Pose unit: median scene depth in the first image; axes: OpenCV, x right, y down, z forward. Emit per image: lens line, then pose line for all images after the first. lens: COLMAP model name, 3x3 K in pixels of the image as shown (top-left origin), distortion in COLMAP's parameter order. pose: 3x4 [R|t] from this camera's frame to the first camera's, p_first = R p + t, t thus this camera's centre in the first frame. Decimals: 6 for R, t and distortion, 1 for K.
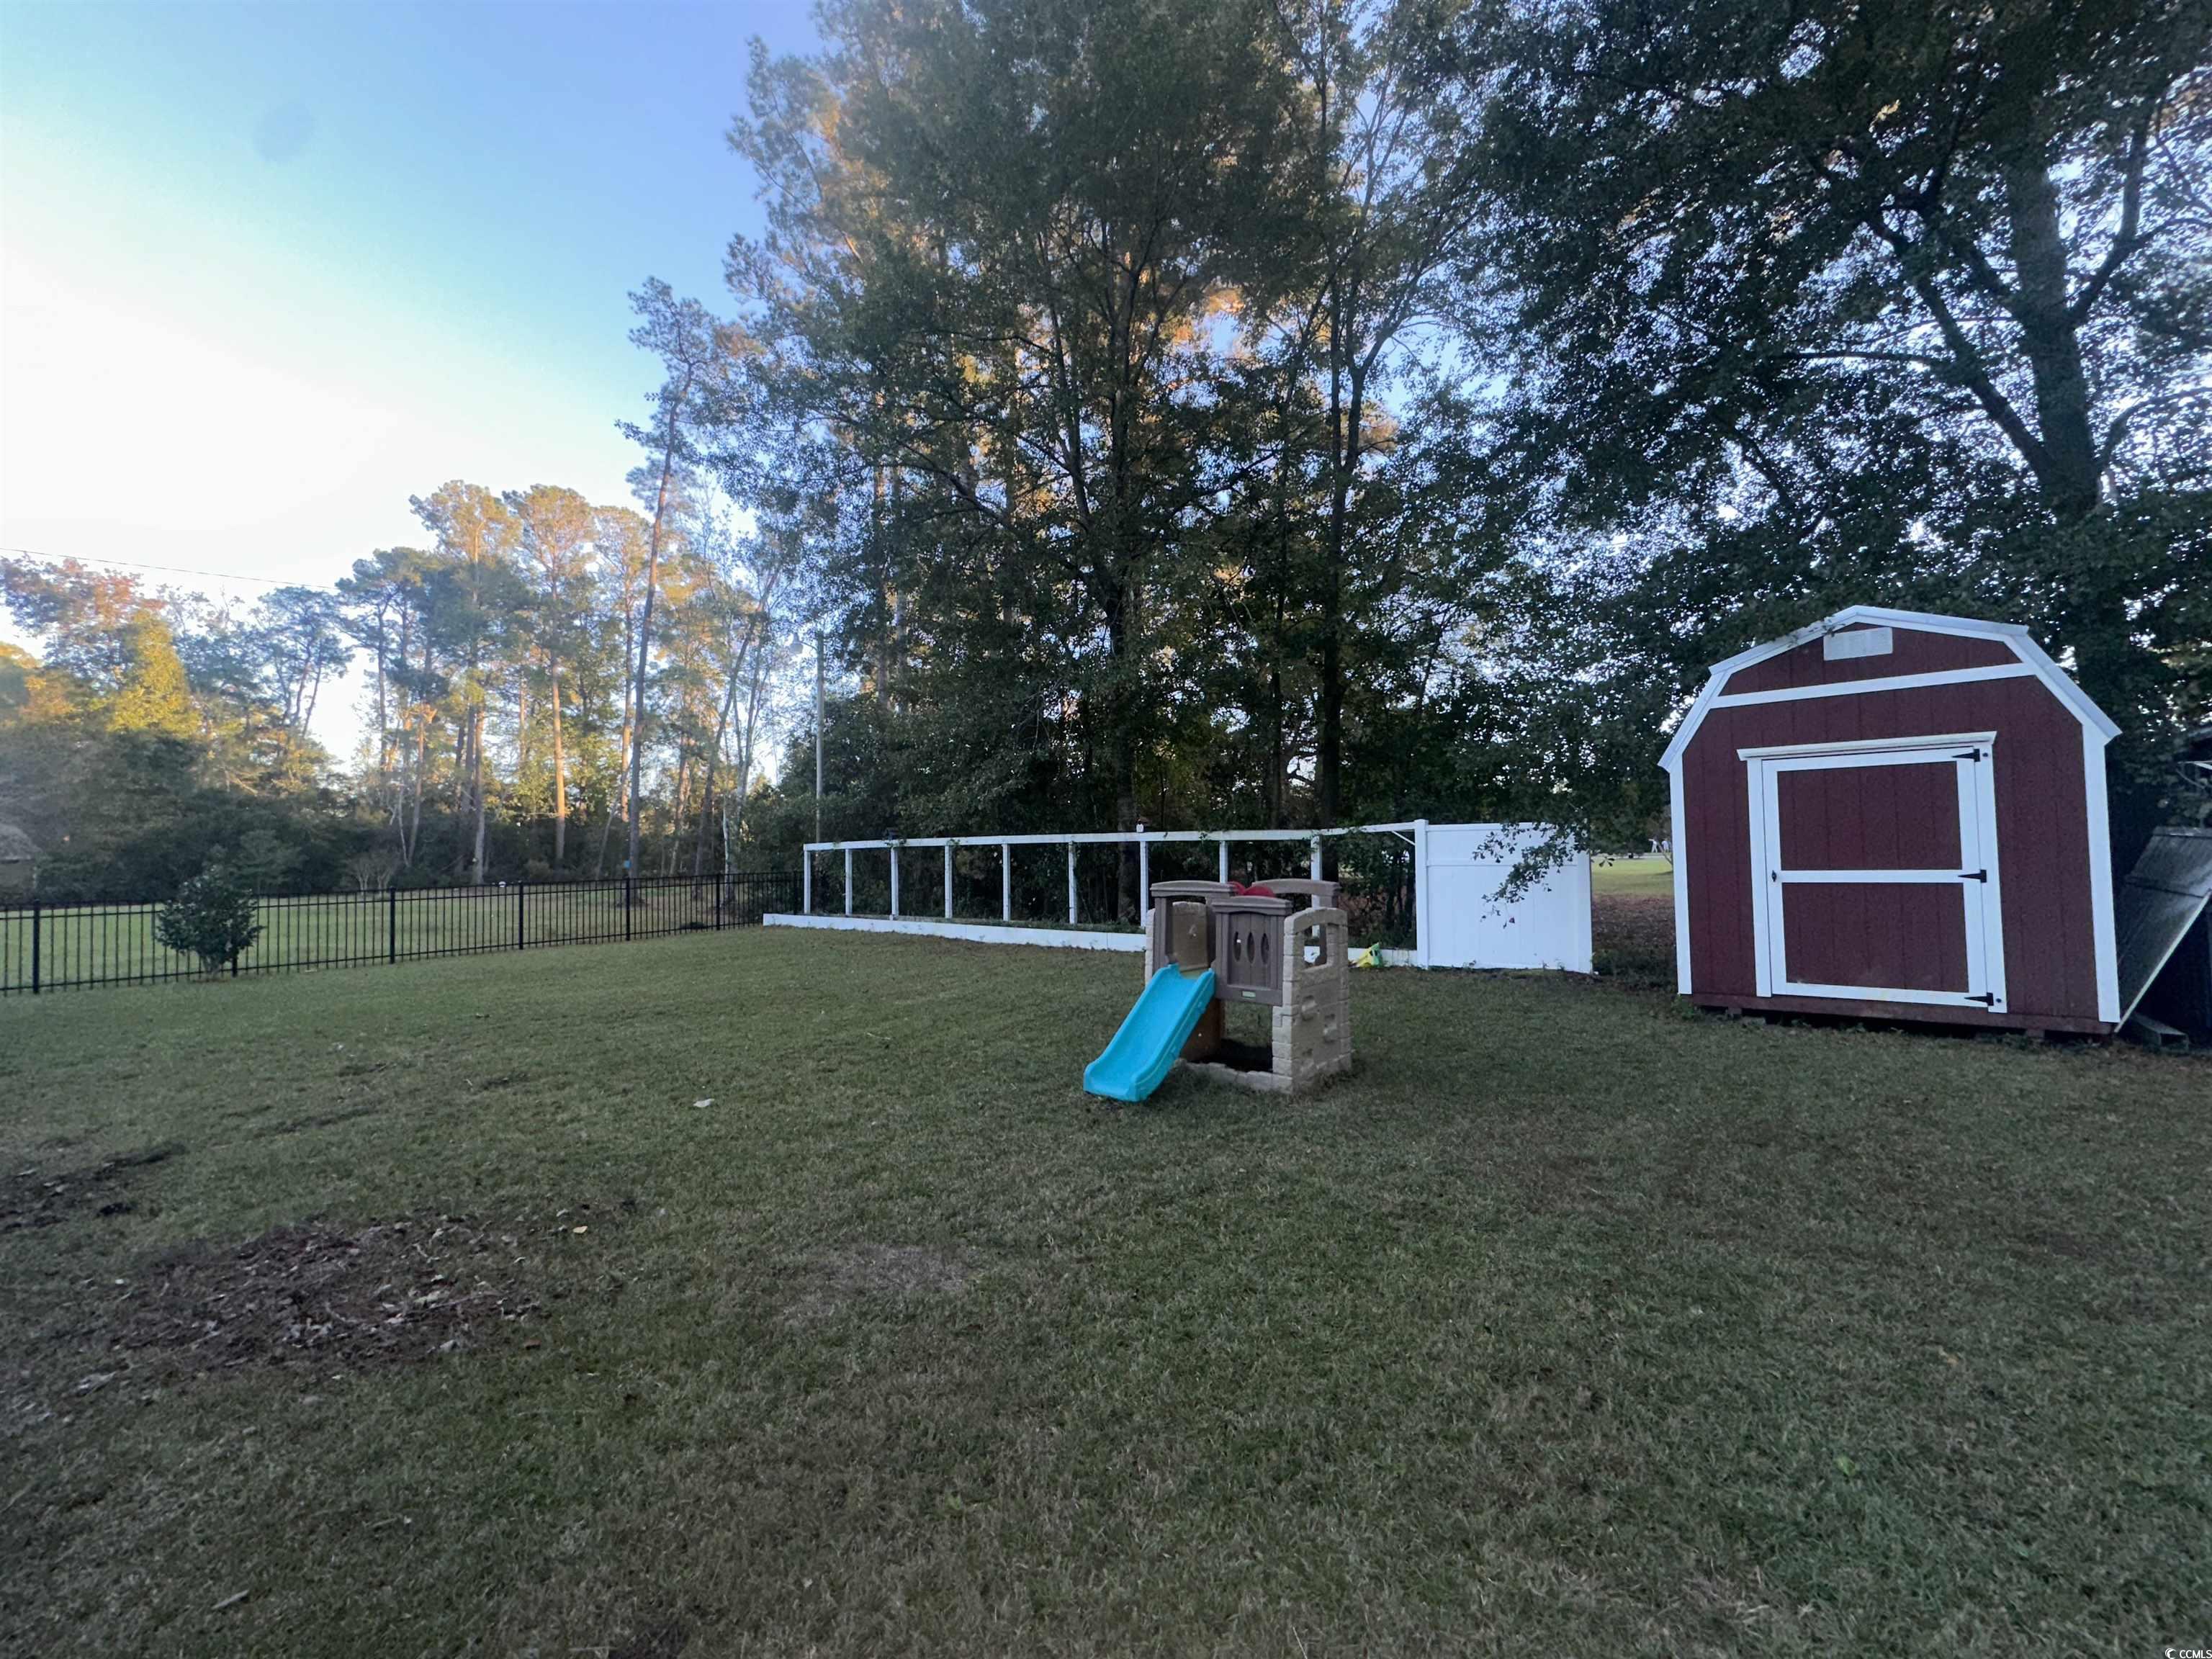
lens RADIAL K [[880.8, 0, 1105.8], [0, 880.8, 833.7], [0, 0, 1]] dist [0.002424, -0.000032]
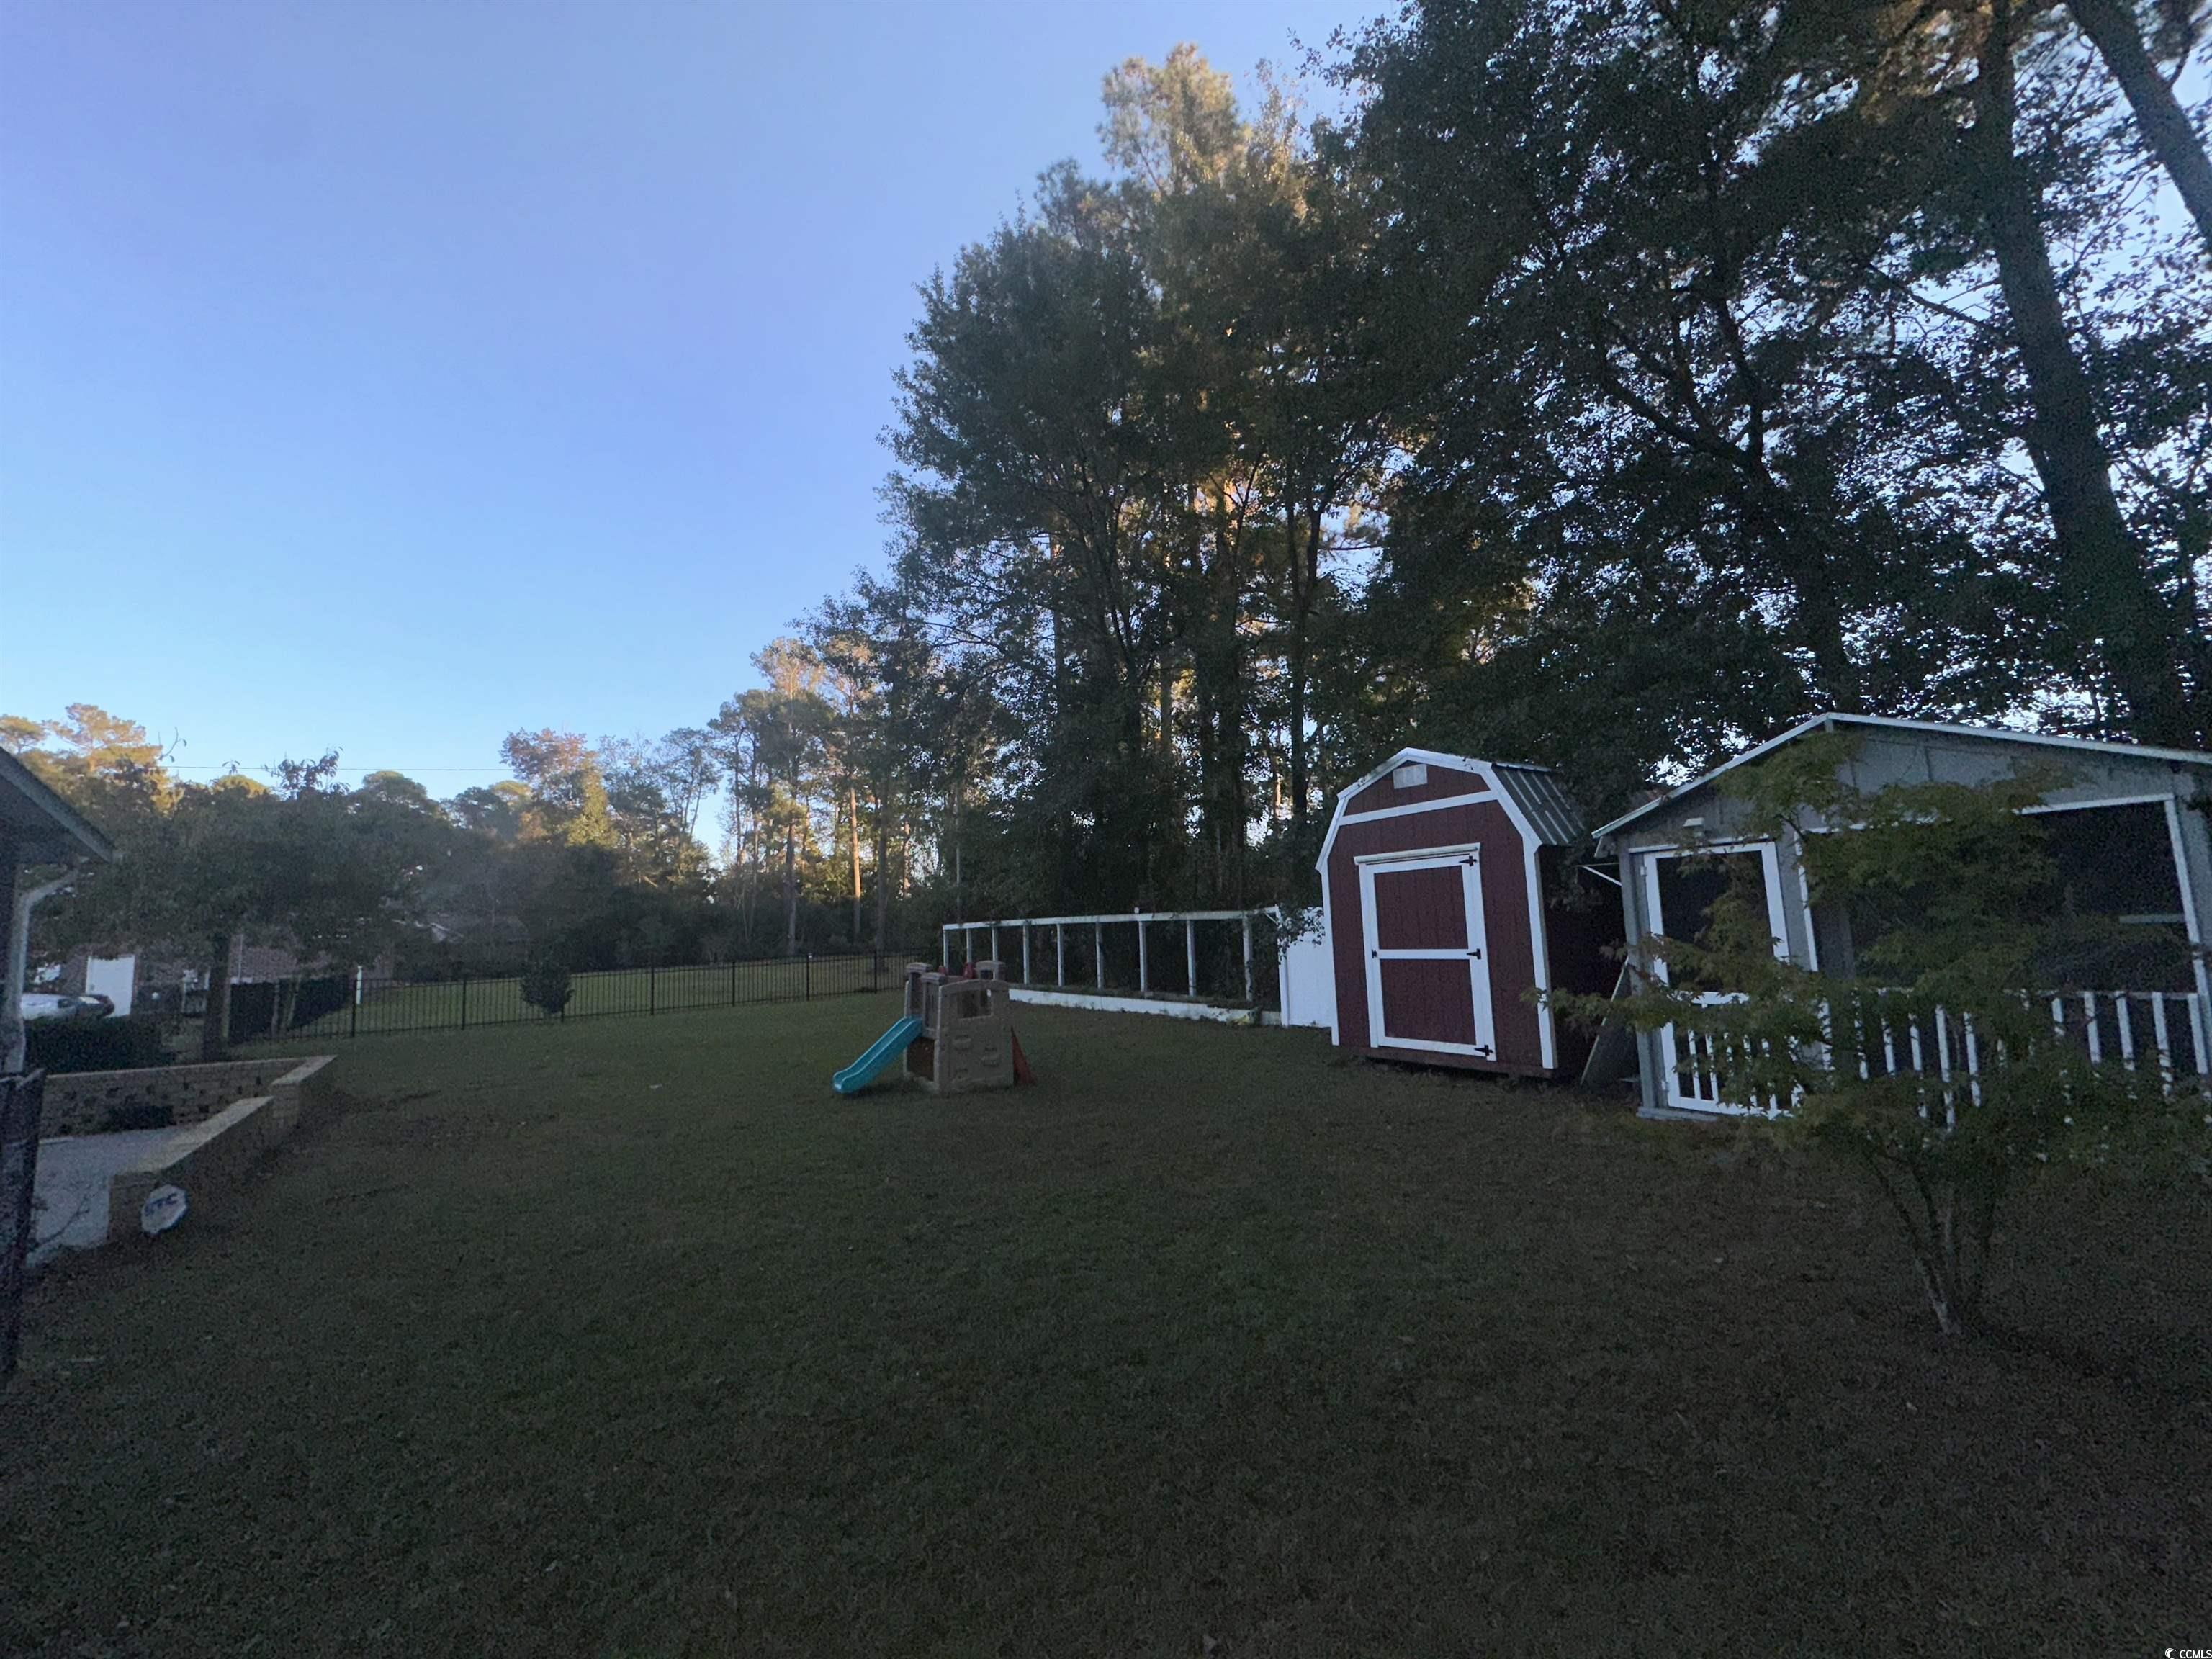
lens RADIAL K [[880.8, 0, 1106.4], [0, 880.8, 830.2], [0, 0, 1]] dist [0.002424, -0.000032]
pose [[0.949556, -0.053302, -0.309035, 0.383112], [0.029573, 0.996278, -0.080970, -0.019347], [0.312200, 0.067746, 0.947598, -0.178509]]
